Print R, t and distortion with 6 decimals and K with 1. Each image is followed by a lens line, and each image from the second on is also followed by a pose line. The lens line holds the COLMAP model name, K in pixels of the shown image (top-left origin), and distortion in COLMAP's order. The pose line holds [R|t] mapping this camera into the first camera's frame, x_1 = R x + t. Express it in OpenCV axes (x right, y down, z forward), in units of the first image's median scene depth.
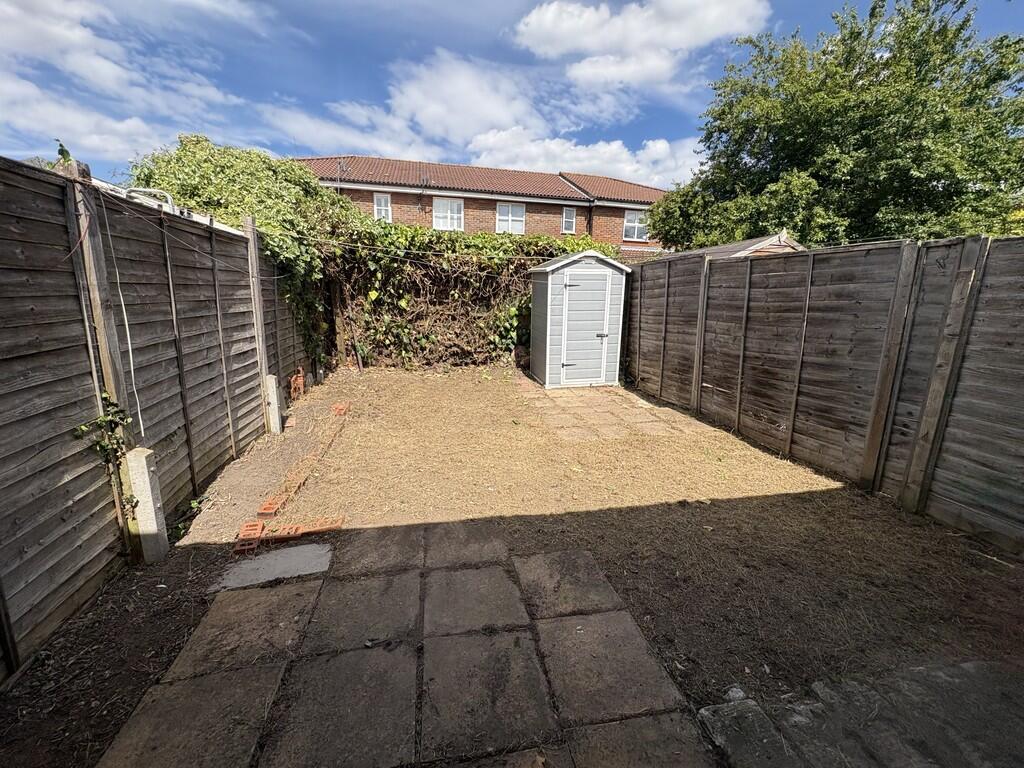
lens RADIAL K [[411.7, 0, 511.9], [0, 411.7, 378.3], [0, 0, 1]] dist [0.000706, 0.000051]
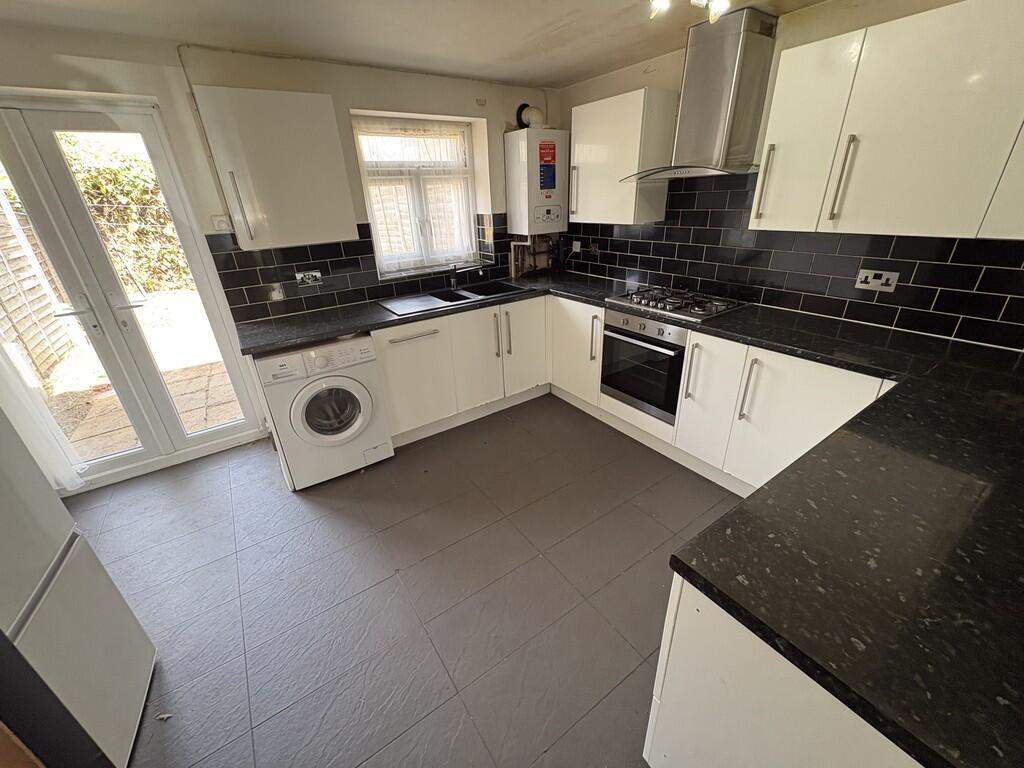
lens RADIAL K [[411.7, 0, 513.5], [0, 411.7, 384.0], [0, 0, 1]] dist [0.000706, 0.000051]
pose [[0.925821, -0.210819, 0.313706, 0.182553], [0.129678, 0.956786, 0.260278, 0.052988], [-0.355021, -0.200290, 0.913151, -0.490045]]
